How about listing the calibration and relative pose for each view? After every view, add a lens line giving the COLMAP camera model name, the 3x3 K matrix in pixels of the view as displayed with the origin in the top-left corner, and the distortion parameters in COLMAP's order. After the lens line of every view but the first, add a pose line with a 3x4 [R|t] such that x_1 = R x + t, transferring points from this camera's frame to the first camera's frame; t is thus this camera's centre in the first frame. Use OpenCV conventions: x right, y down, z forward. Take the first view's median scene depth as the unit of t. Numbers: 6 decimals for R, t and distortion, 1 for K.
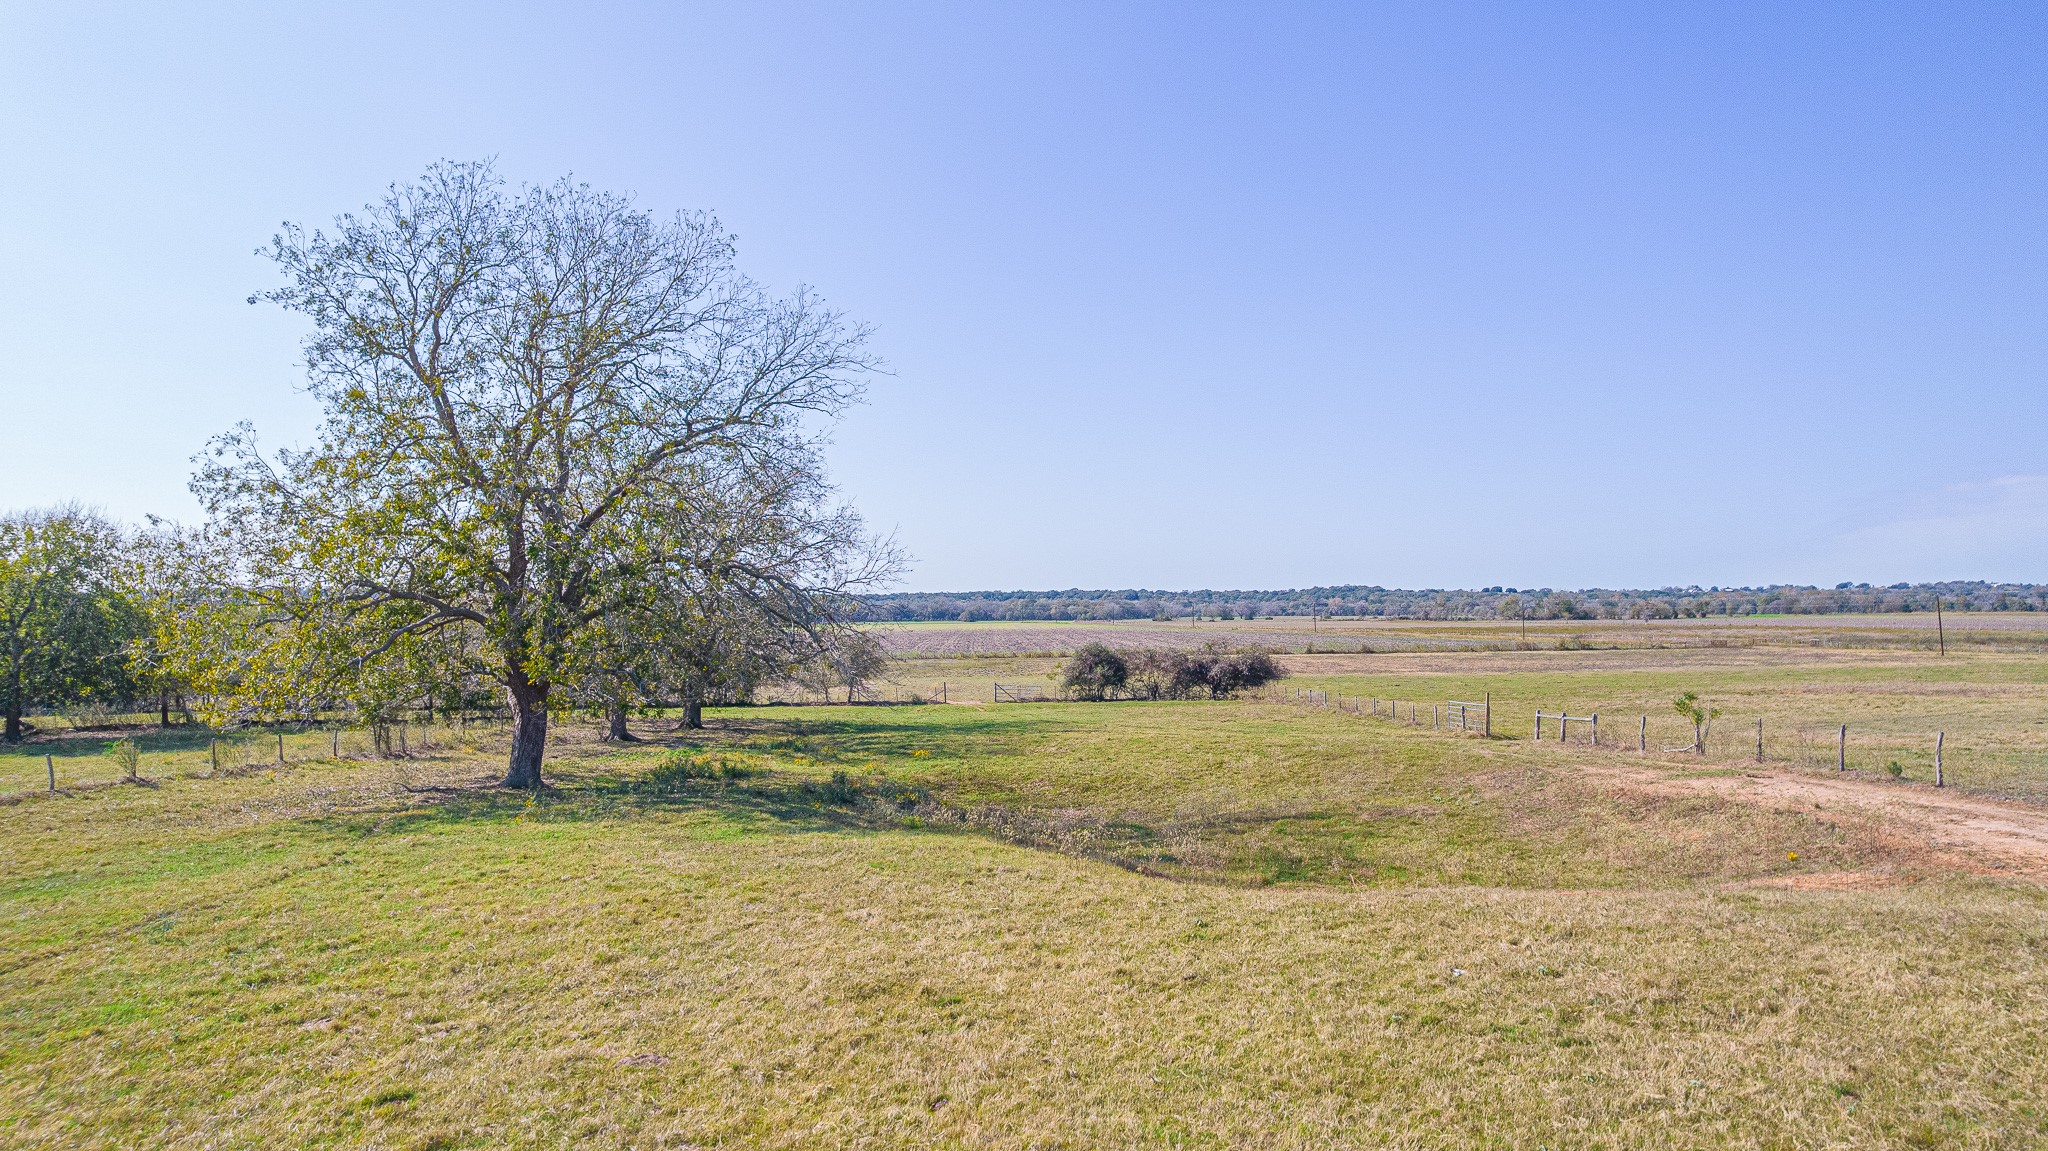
lens RADIAL K [[1336.1, 0, 1023.5], [0, 1336.1, 575.8], [0, 0, 1]] dist [-0.051196, 0.007820]
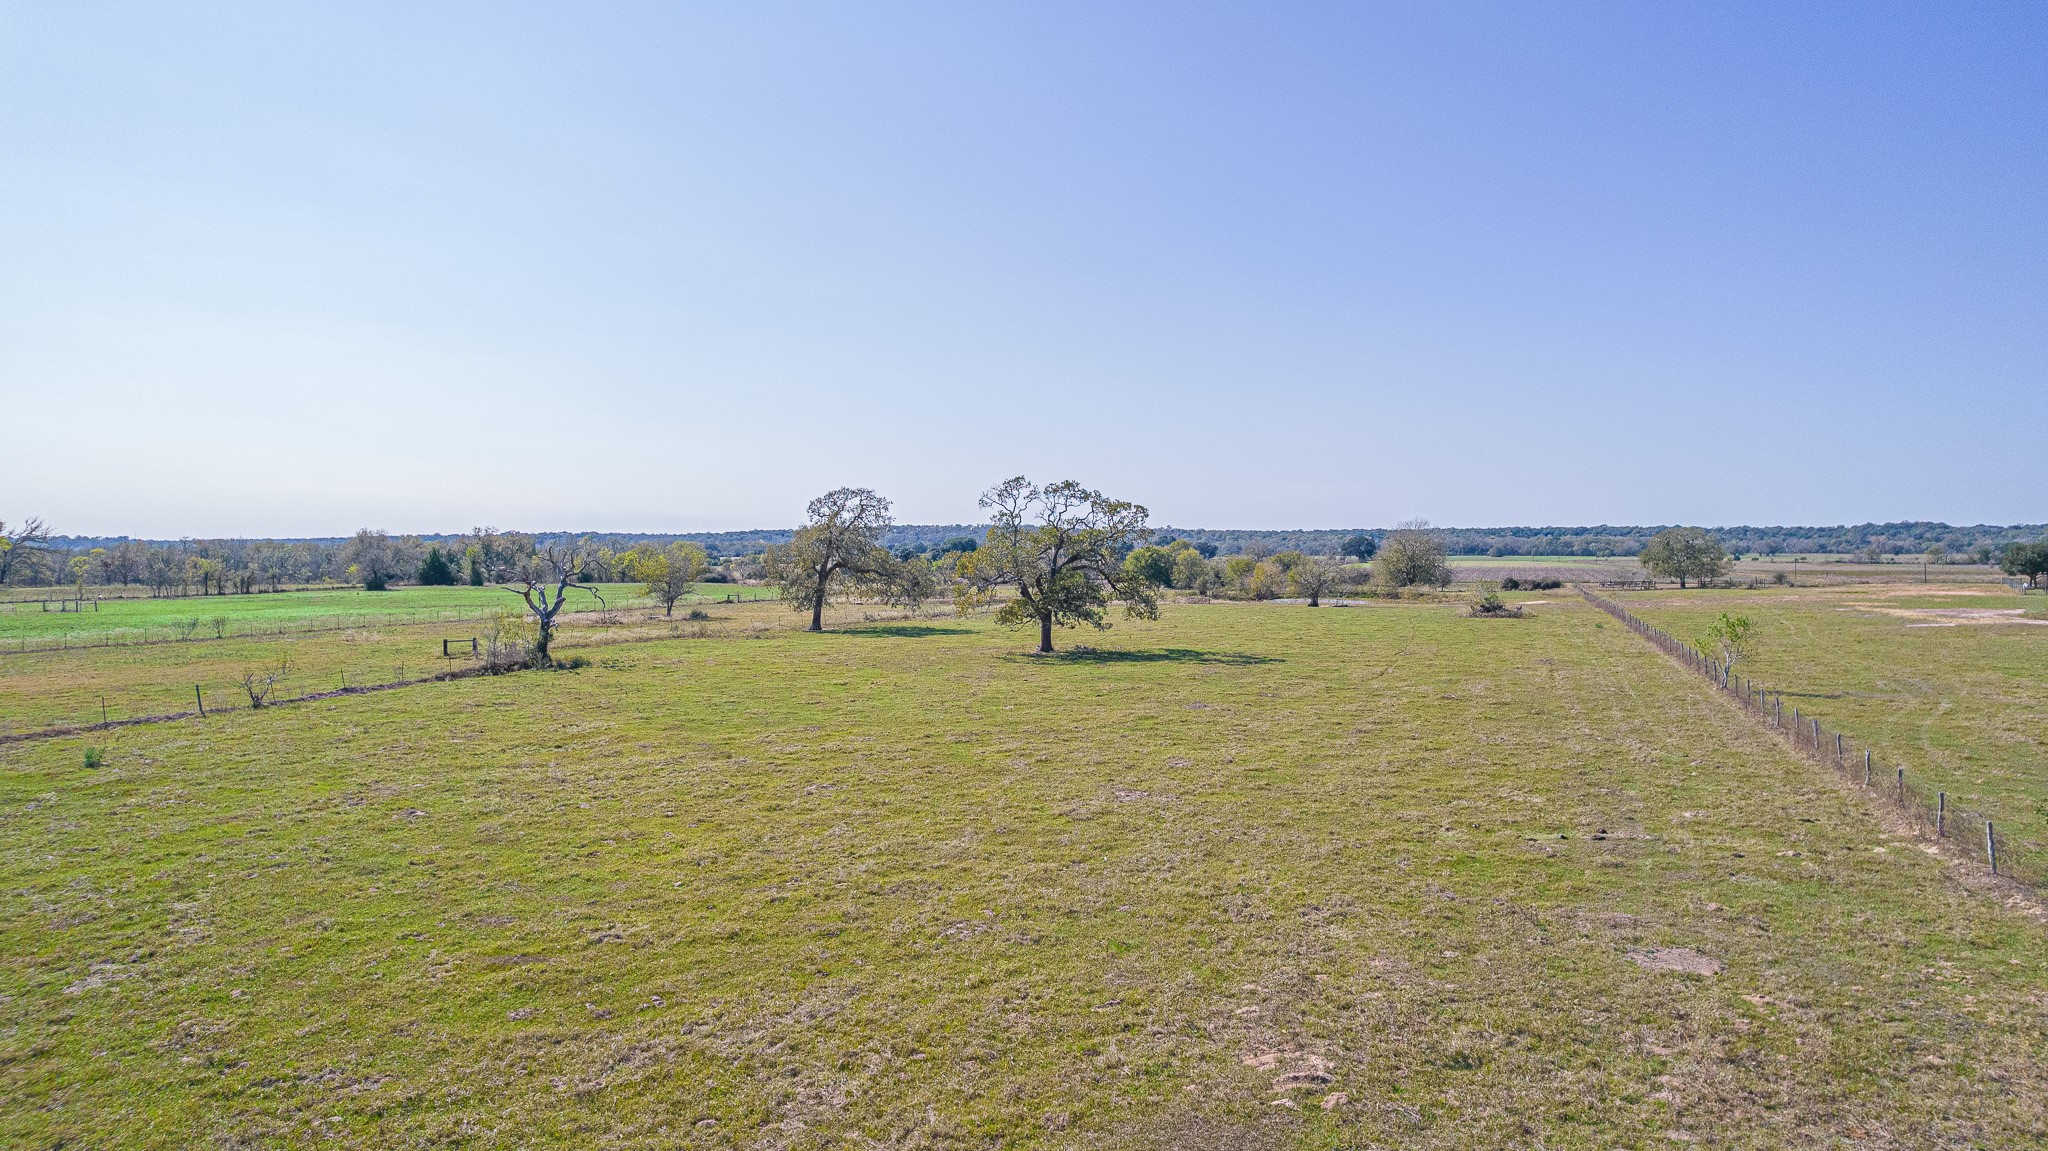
lens RADIAL K [[1336.1, 0, 1028.9], [0, 1336.1, 575.9], [0, 0, 1]] dist [-0.051196, 0.007820]
pose [[0.927252, 0.014235, -0.374166, 0.011075], [0.005583, 0.998640, 0.051827, -0.008561], [0.374395, -0.050145, 0.925912, -0.167773]]
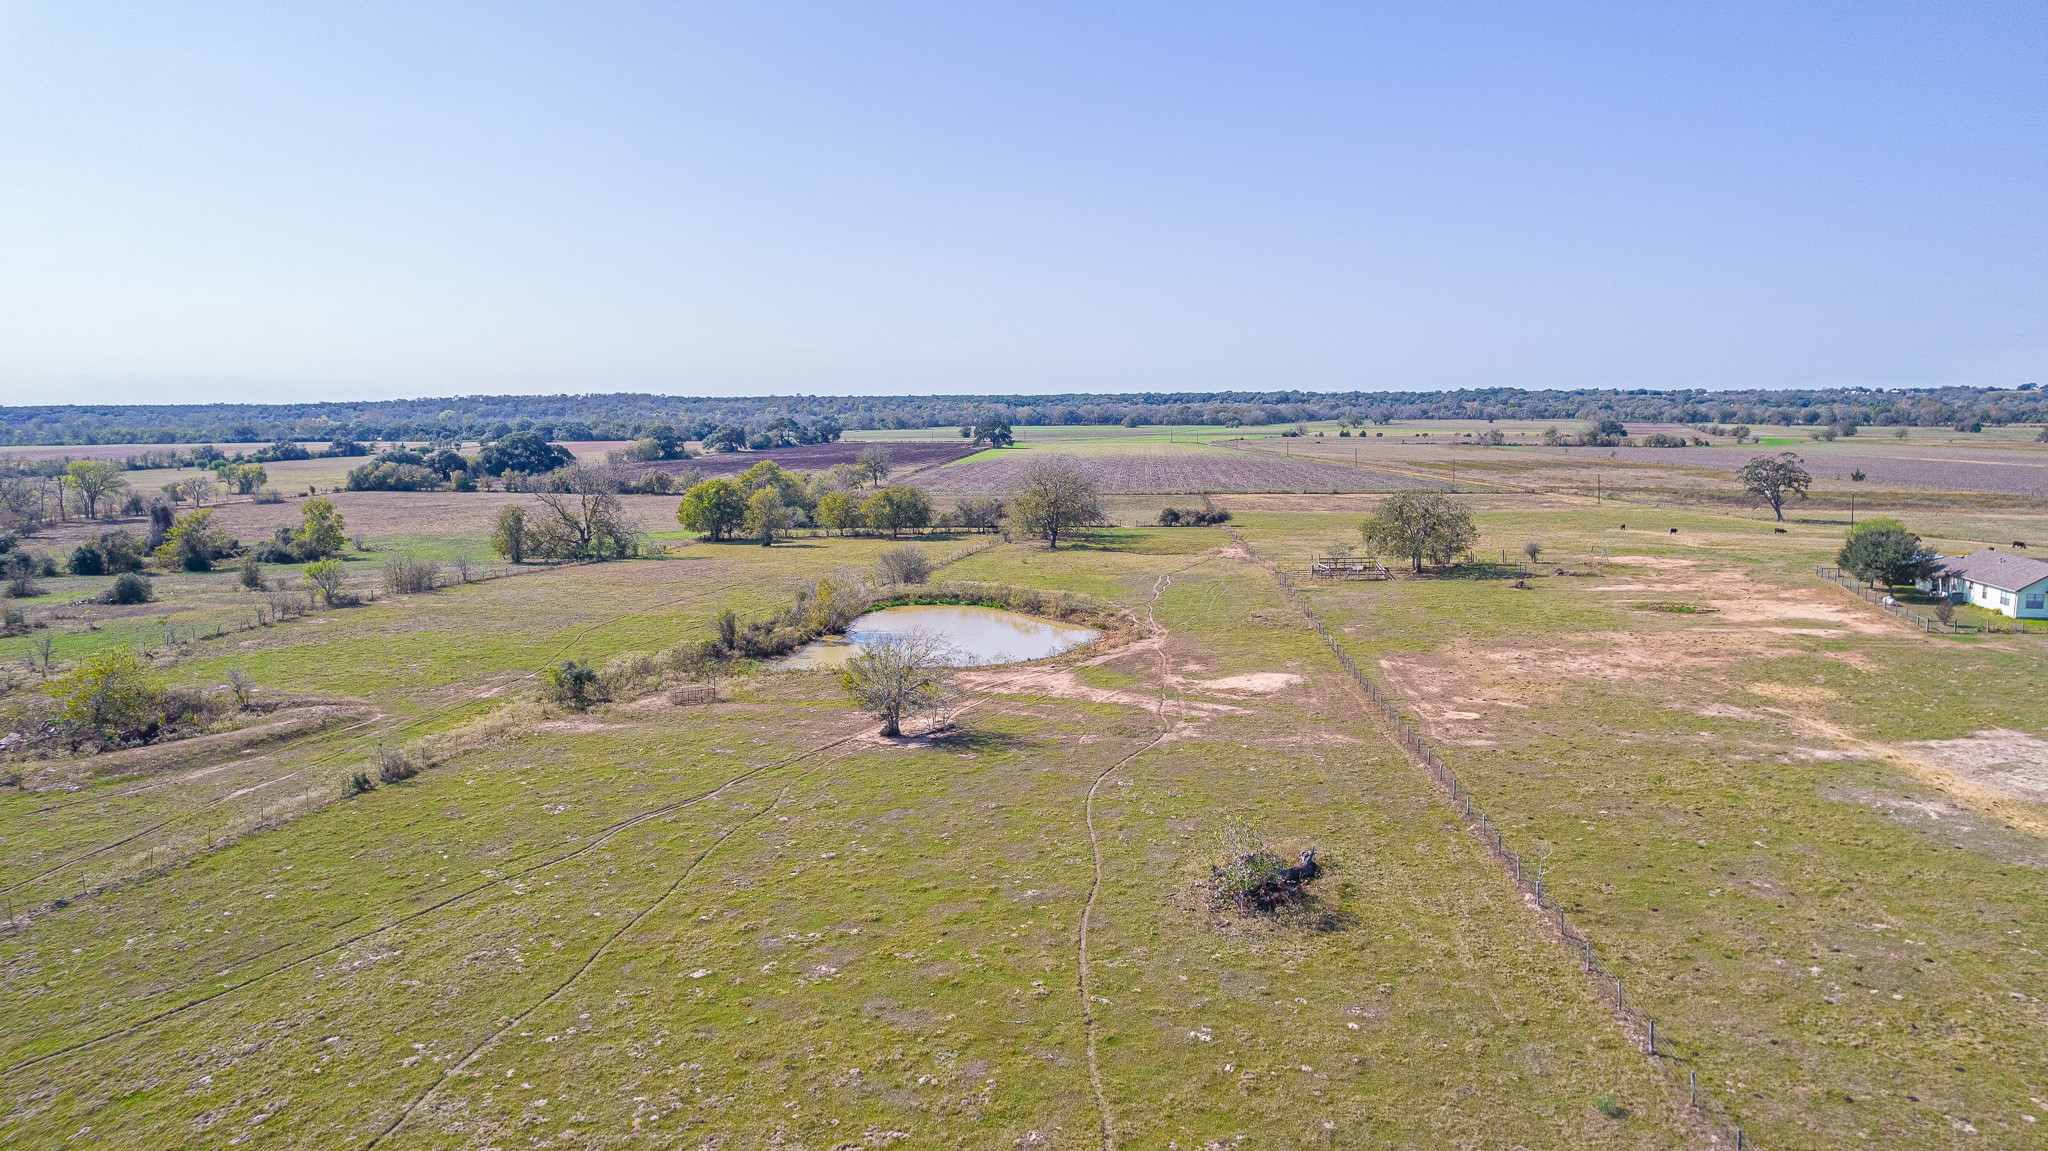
lens RADIAL K [[1336.1, 0, 1031.8], [0, 1336.1, 573.1], [0, 0, 1]] dist [-0.051196, 0.007820]
pose [[0.993467, 0.015878, -0.113009, 0.005040], [0.001908, 0.987824, 0.155566, -0.015818], [0.114103, -0.154766, 0.981340, -0.117422]]
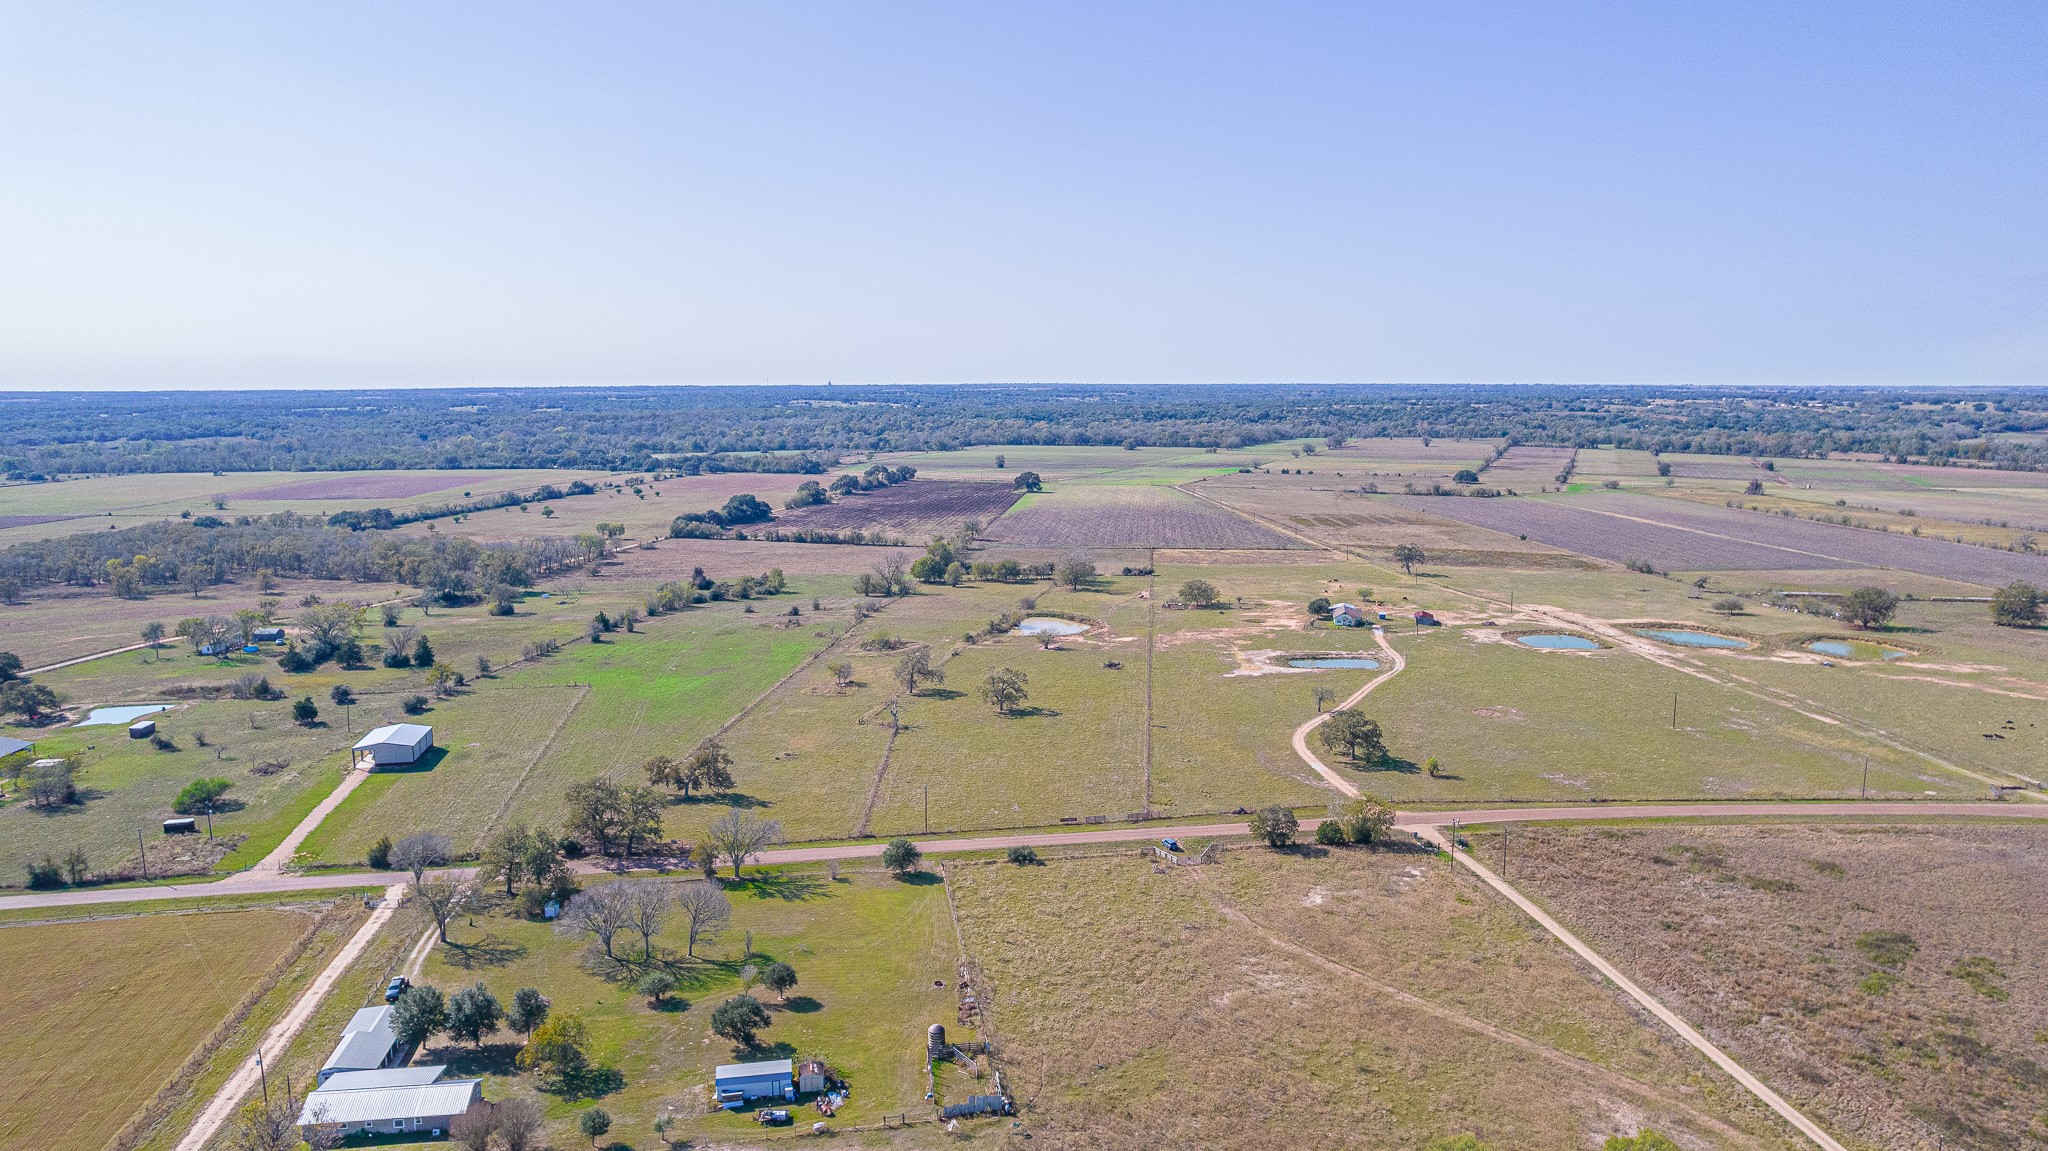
lens RADIAL K [[1336.1, 0, 1023.8], [0, 1336.1, 578.8], [0, 0, 1]] dist [-0.051196, 0.007820]
pose [[0.991936, 0.025719, -0.124105, 0.021538], [-0.003688, 0.984637, 0.174576, -0.061115], [0.126688, -0.172710, 0.976791, -0.324513]]
